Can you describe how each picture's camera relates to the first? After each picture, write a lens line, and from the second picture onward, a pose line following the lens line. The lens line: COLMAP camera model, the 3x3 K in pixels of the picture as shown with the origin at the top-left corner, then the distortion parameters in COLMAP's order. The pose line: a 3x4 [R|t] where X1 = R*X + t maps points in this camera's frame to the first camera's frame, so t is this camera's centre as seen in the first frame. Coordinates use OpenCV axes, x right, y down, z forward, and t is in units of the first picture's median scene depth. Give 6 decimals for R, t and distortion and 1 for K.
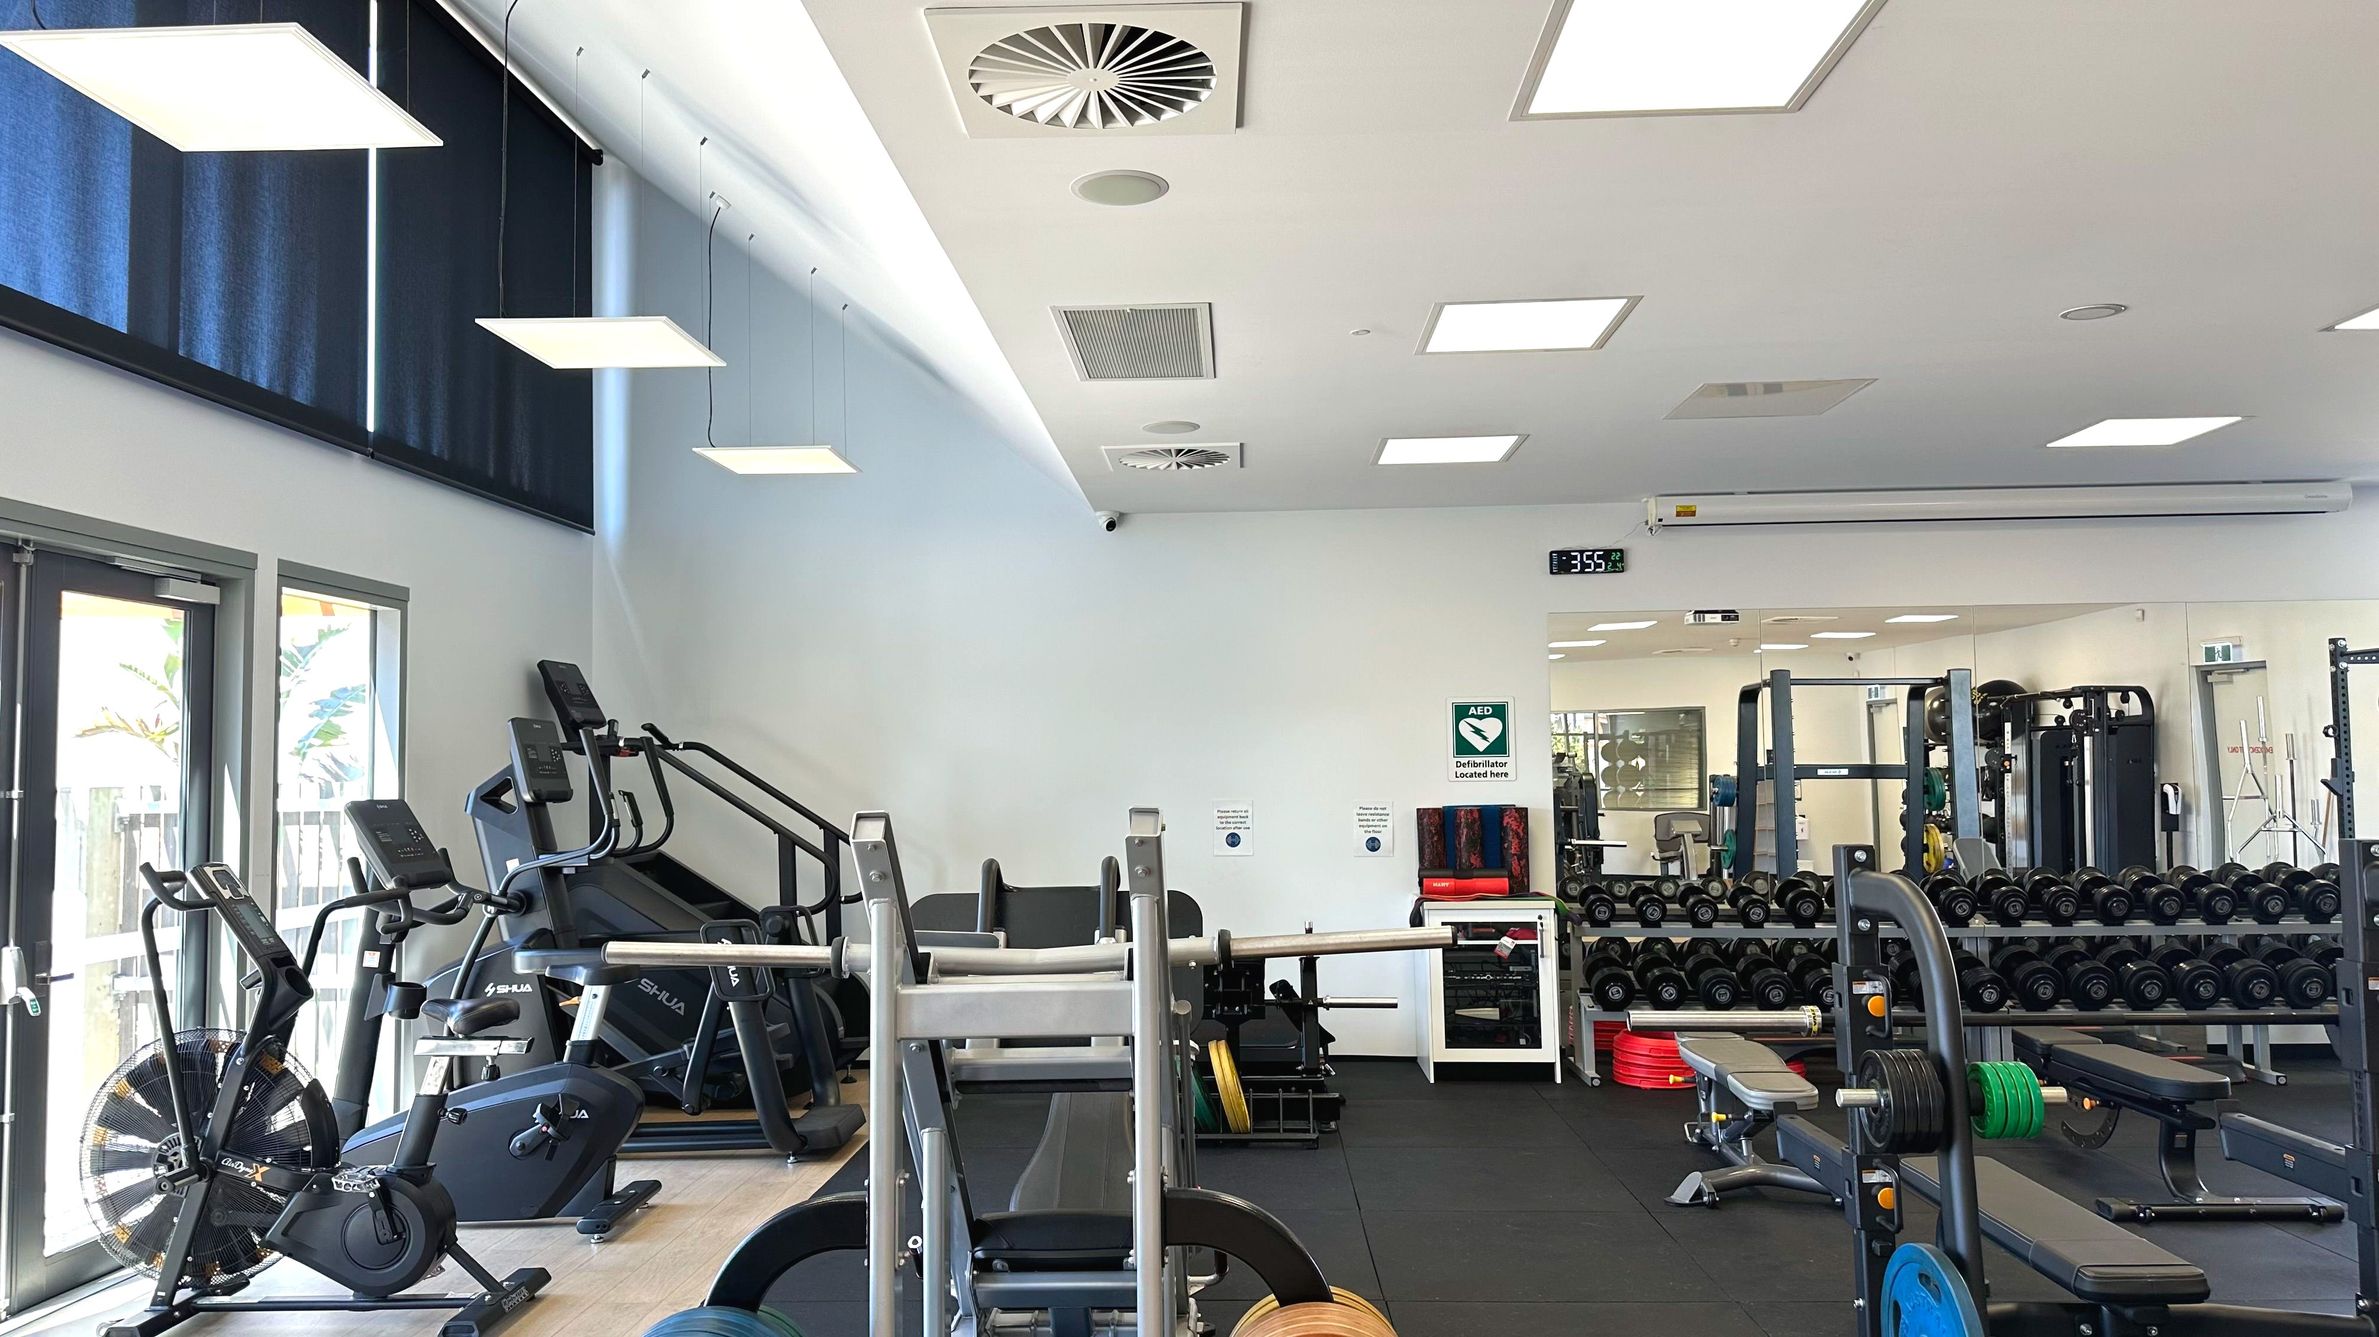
lens RADIAL K [[1617.7, 0, 1185.7], [0, 1617.7, 677.4], [0, 0, 1]] dist [0.154435, -0.243539]
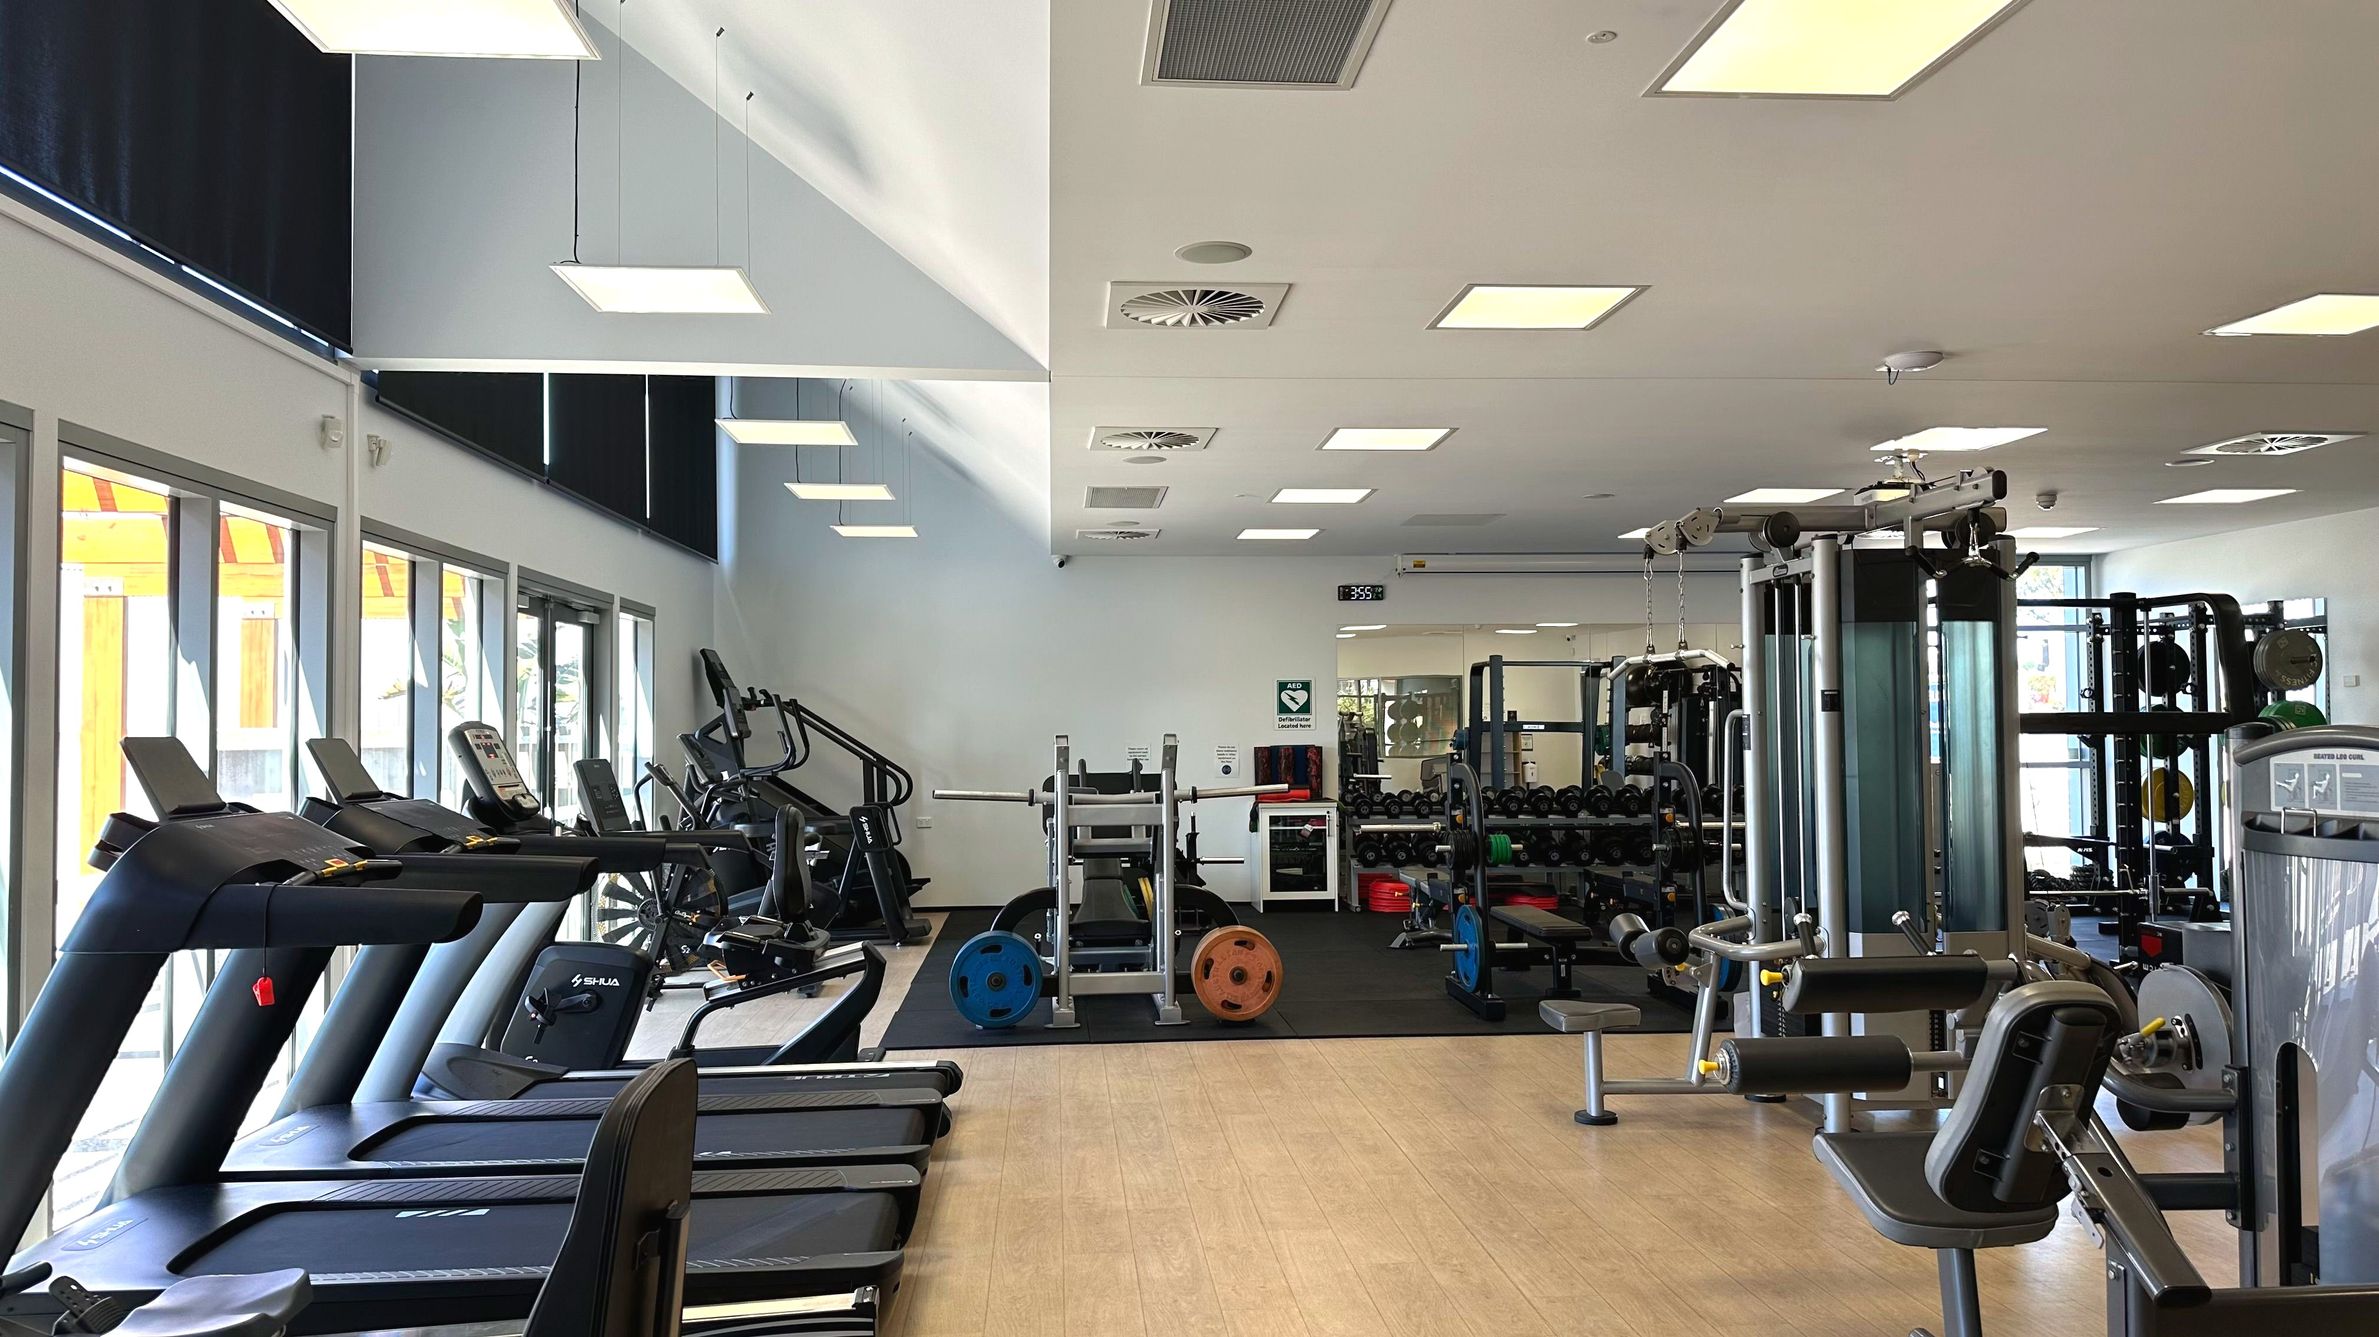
lens RADIAL K [[1725.4, 0, 1189.5], [0, 1725.4, 668.5], [0, 0, 1]] dist [0.002658, 0.000113]
pose [[0.991935, 0.010017, 0.126350, -0.137358], [-0.012845, 0.999684, 0.021588, -0.032343], [-0.126093, -0.023037, 0.991751, -0.676830]]
